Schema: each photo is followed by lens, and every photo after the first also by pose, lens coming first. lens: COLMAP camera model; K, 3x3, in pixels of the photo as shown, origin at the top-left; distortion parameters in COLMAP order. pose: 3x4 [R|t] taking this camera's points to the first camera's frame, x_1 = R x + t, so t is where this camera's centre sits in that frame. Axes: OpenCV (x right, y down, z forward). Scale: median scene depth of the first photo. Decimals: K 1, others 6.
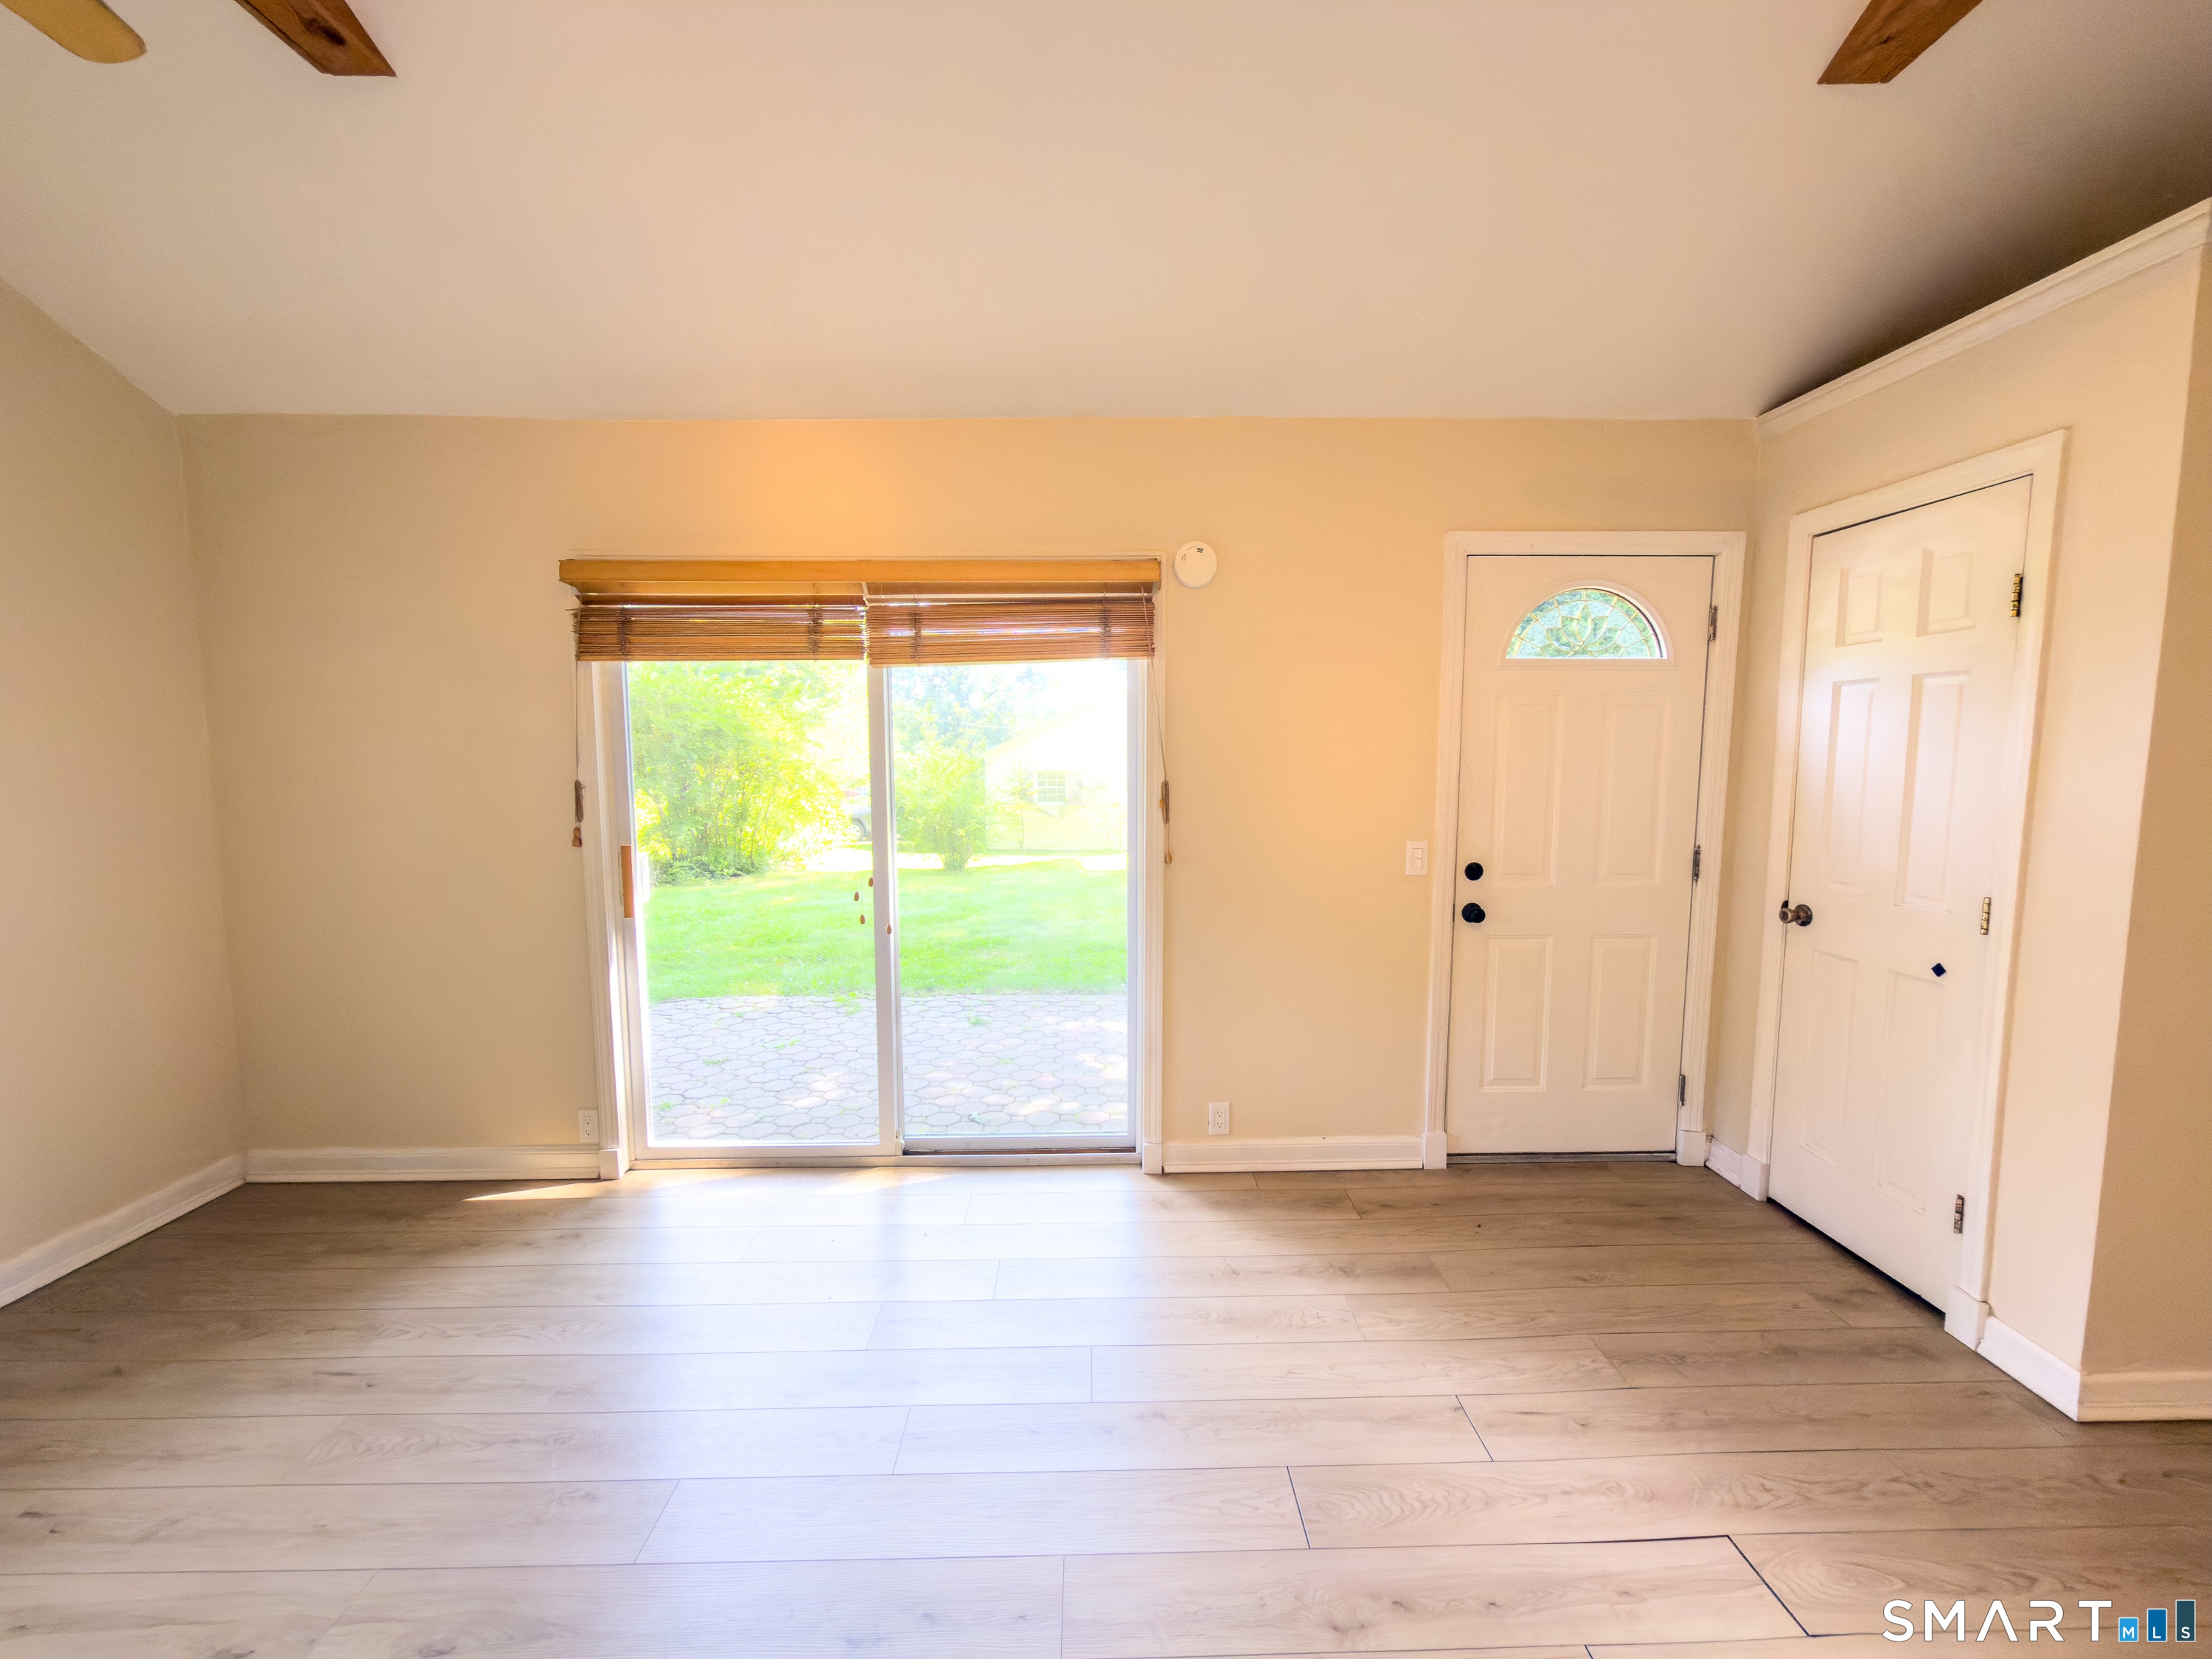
lens RADIAL K [[878.1, 0, 1104.3], [0, 878.1, 829.2], [0, 0, 1]] dist [-0.000458, 0.000574]
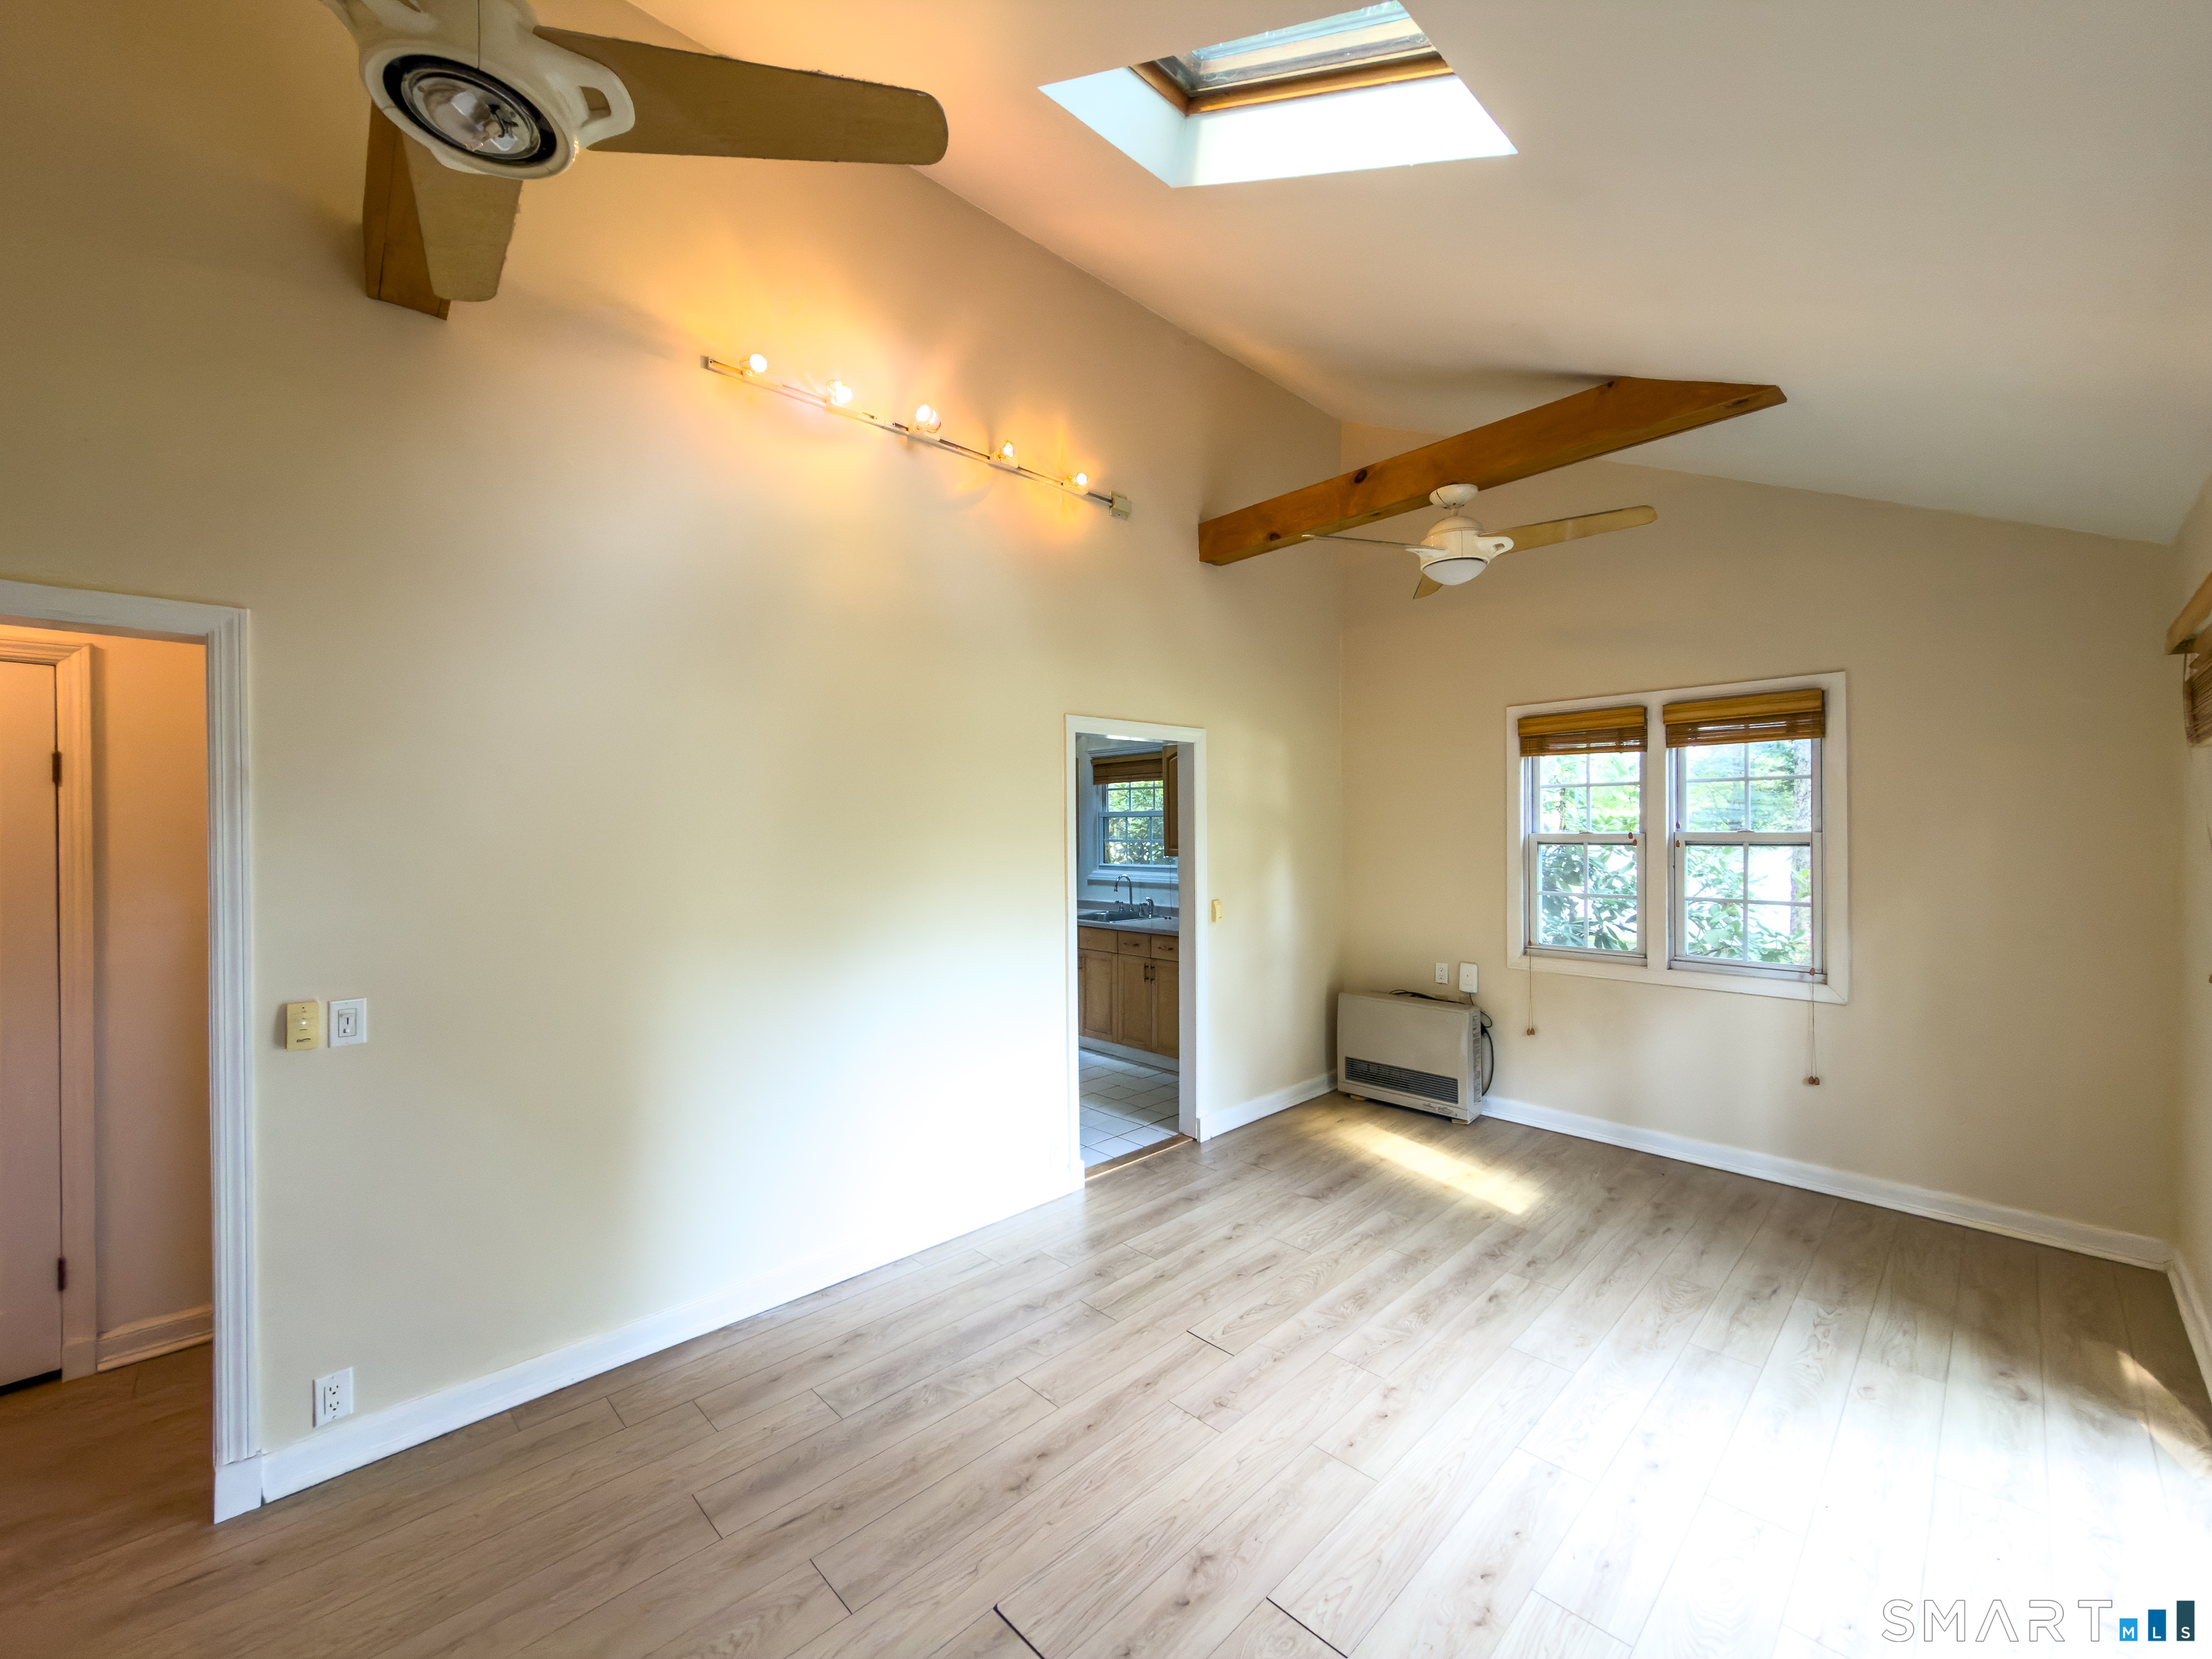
lens RADIAL K [[878.1, 0, 1102.5], [0, 878.1, 832.1], [0, 0, 1]] dist [-0.000458, 0.000574]
pose [[-0.734520, 0.007490, -0.678545, 0.648300], [-0.054400, 0.996071, 0.069882, -0.115777], [0.676403, 0.088242, -0.731227, 0.912121]]
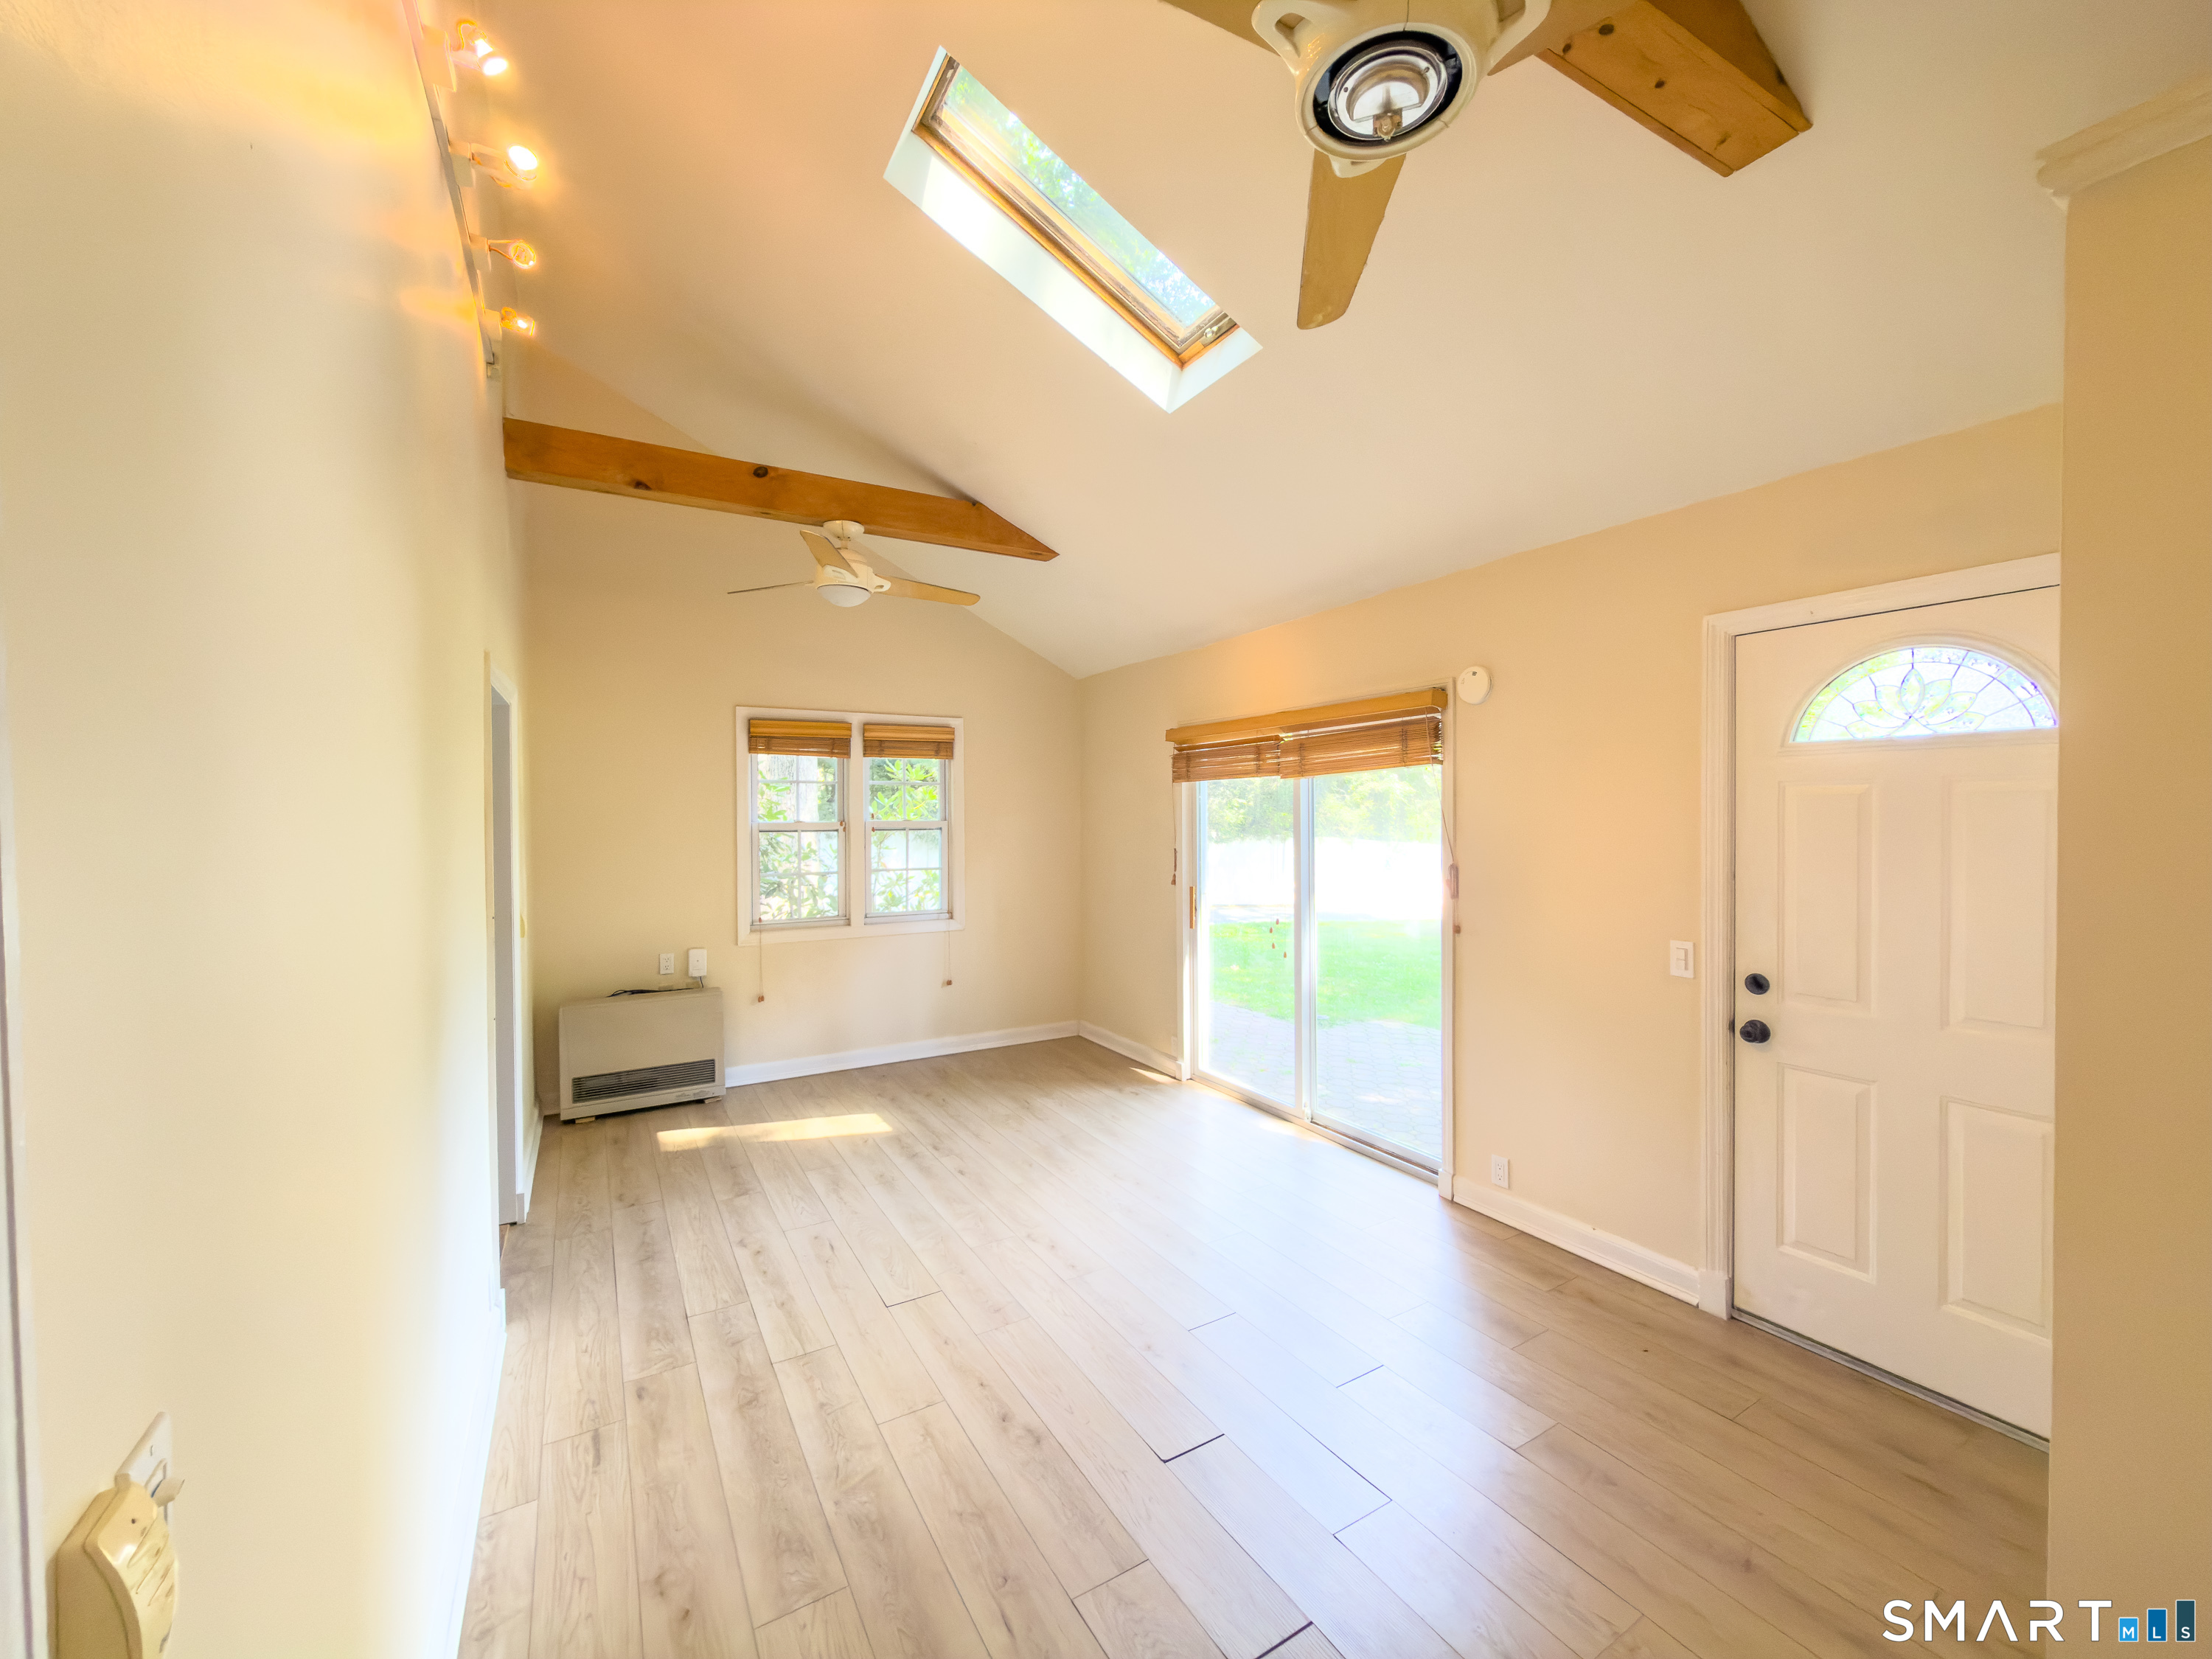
lens RADIAL K [[878.1, 0, 1110.9], [0, 878.1, 831.6], [0, 0, 1]] dist [-0.000458, 0.000574]
pose [[0.497240, 0.015668, -0.867472, 0.905914], [-0.076507, 0.996734, -0.025852, -0.033223], [0.864233, 0.079223, 0.496815, -0.008064]]
